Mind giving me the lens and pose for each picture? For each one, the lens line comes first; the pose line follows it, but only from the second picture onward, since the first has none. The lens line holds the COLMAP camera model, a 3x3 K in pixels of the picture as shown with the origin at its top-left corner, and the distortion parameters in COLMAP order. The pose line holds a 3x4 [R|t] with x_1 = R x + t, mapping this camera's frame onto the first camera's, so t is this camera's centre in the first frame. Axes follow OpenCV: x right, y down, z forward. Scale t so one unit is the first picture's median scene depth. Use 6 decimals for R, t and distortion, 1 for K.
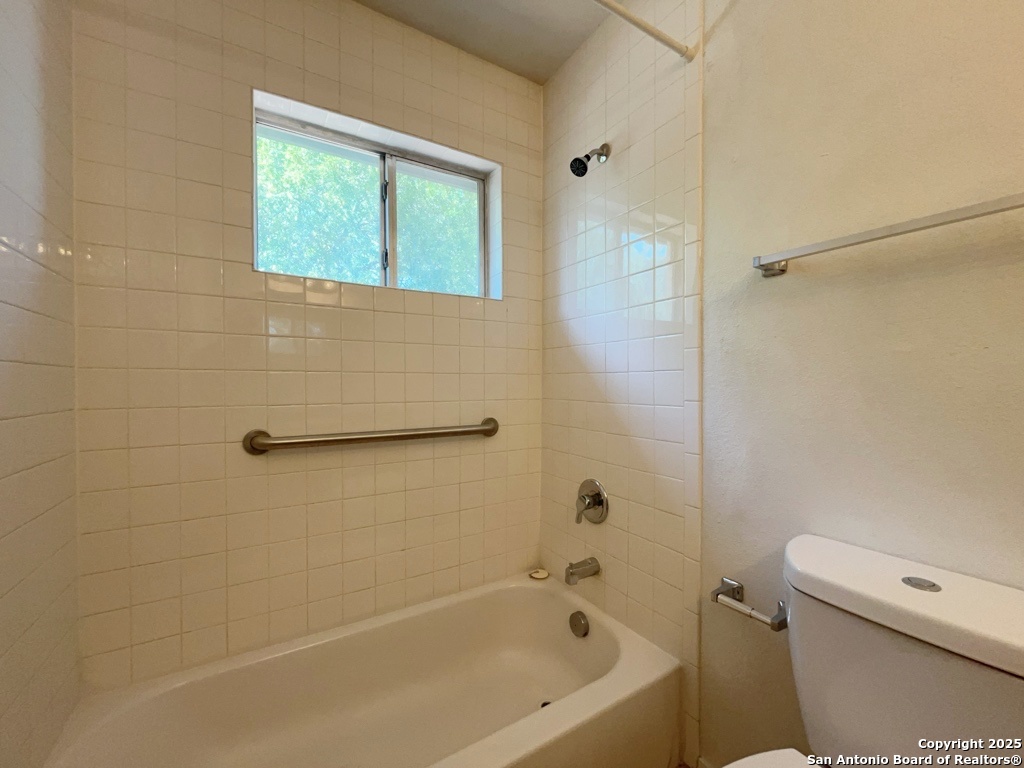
lens RADIAL K [[412.5, 0, 513.8], [0, 412.5, 382.2], [0, 0, 1]] dist [-0.002701, -0.000162]
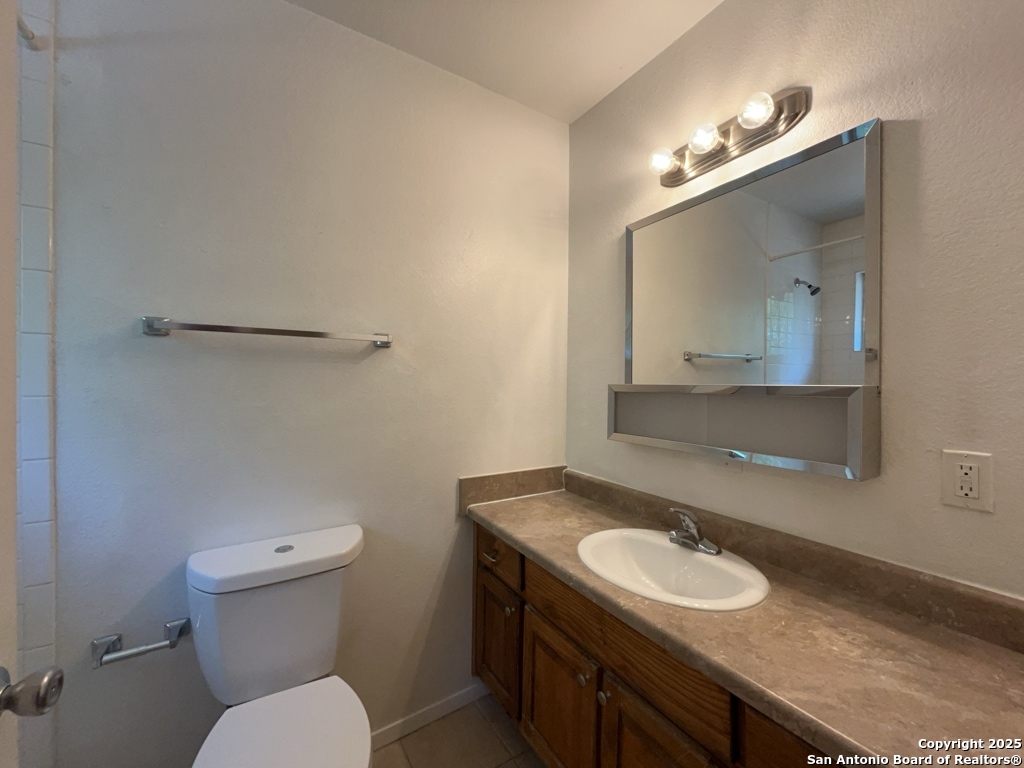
lens RADIAL K [[412.5, 0, 511.8], [0, 412.5, 385.4], [0, 0, 1]] dist [-0.002701, -0.000162]
pose [[0.002970, -0.005763, 0.999979, -0.408549], [-0.001911, 0.999982, 0.005769, -0.113841], [-0.999994, -0.001928, 0.002959, 0.032288]]
